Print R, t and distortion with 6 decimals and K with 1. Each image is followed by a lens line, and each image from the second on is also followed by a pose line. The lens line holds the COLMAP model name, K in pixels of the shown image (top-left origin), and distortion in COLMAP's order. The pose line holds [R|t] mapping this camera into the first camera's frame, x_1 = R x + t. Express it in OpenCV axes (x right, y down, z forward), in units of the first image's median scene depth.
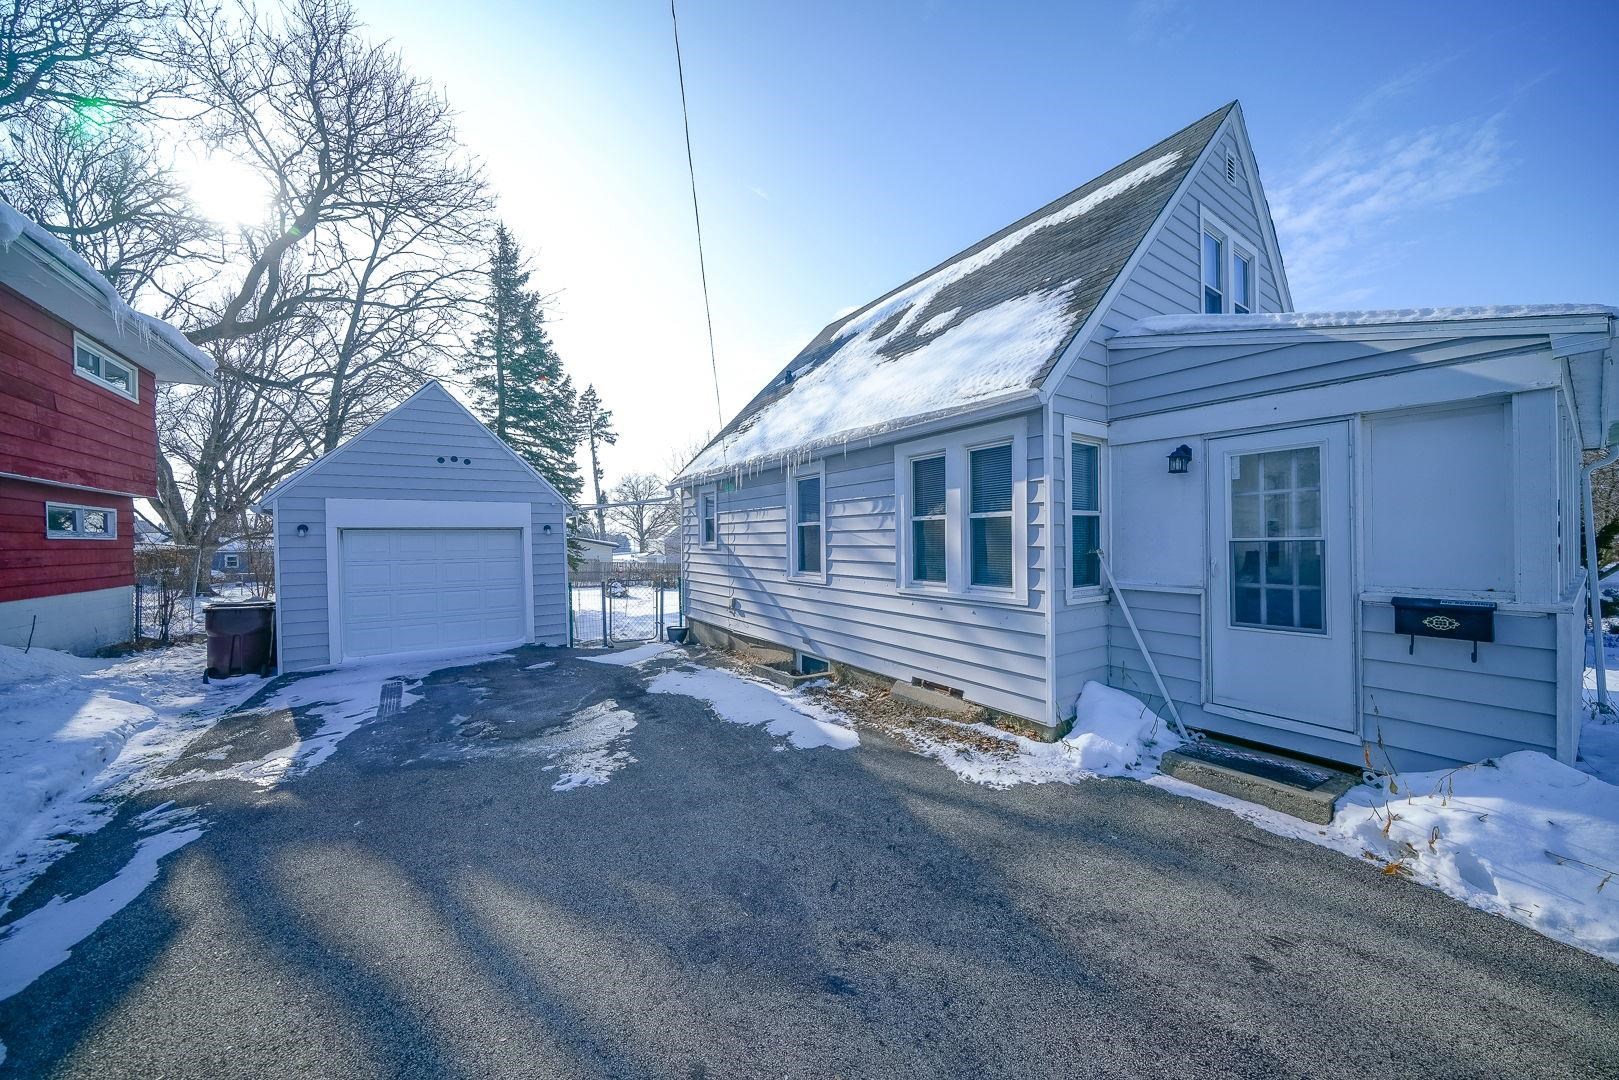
lens RADIAL K [[550.8, 0, 811.4], [0, 550.8, 539.3], [0, 0, 1]] dist [-0.007435, 0.000706]
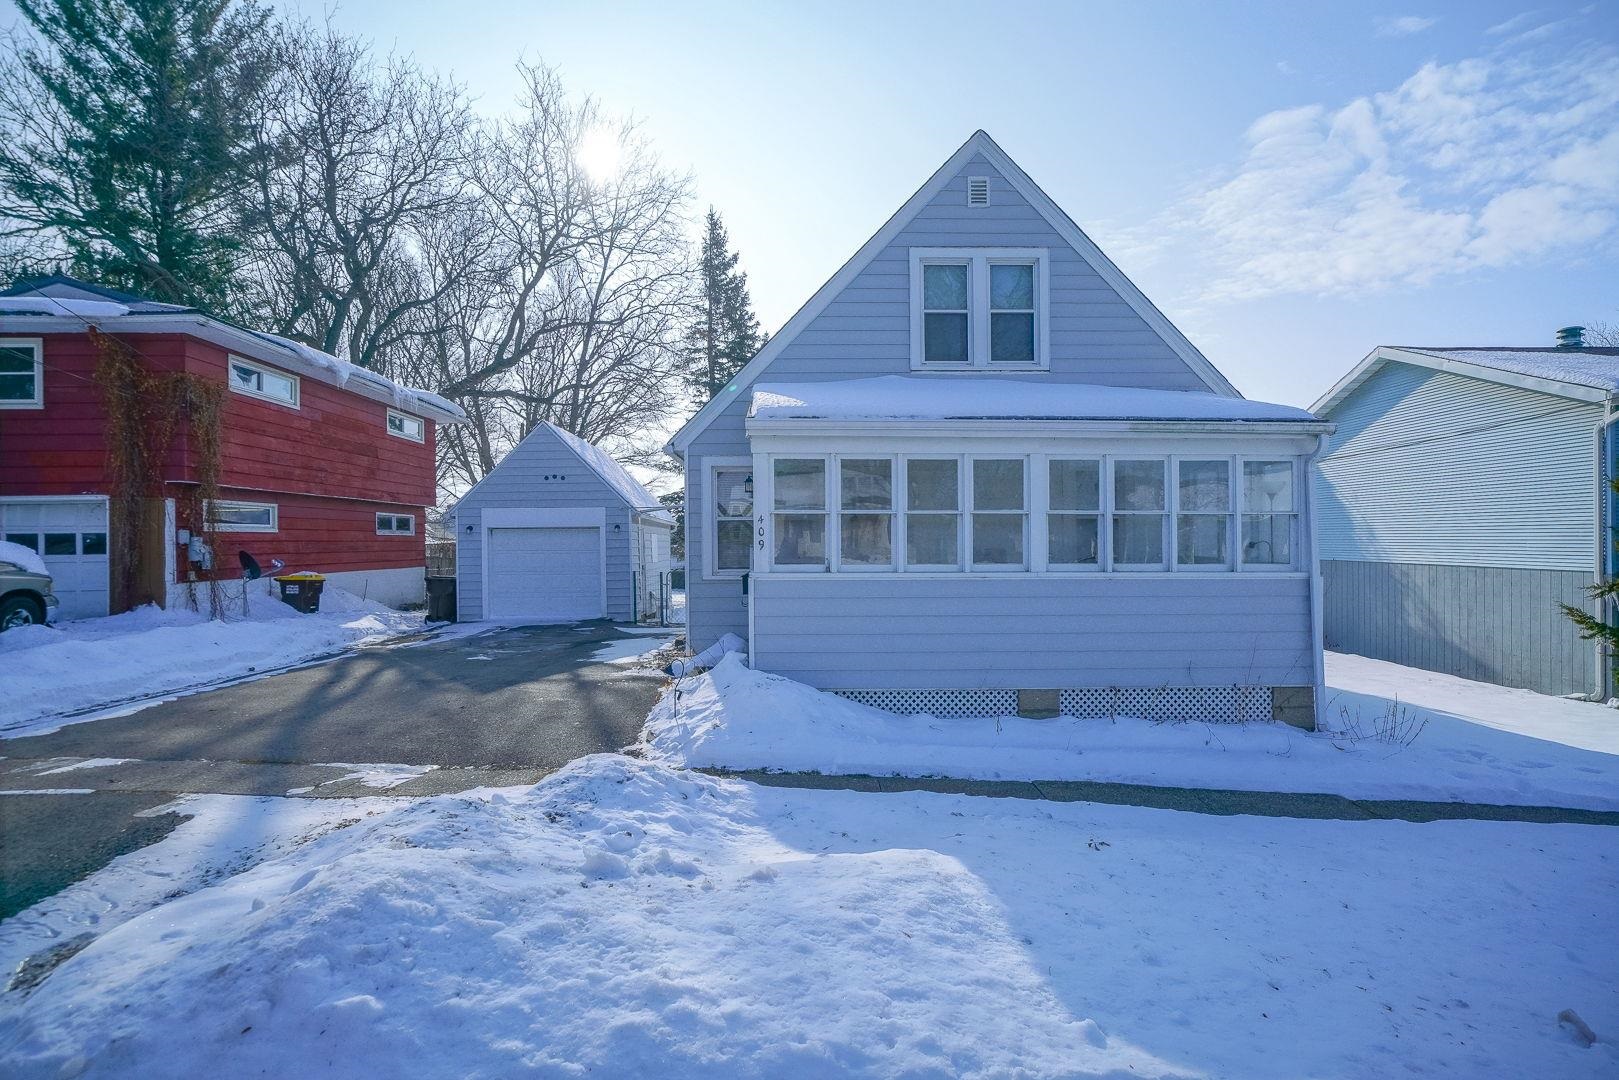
lens RADIAL K [[856.5, 0, 808.2], [0, 856.5, 538.2], [0, 0, 1]] dist [0.000749, 0.000916]
pose [[0.840390, 0.004336, -0.541964, 1.026421], [-0.004995, 0.999987, 0.000255, 0.002276], [0.541959, 0.002493, 0.840401, -0.440400]]
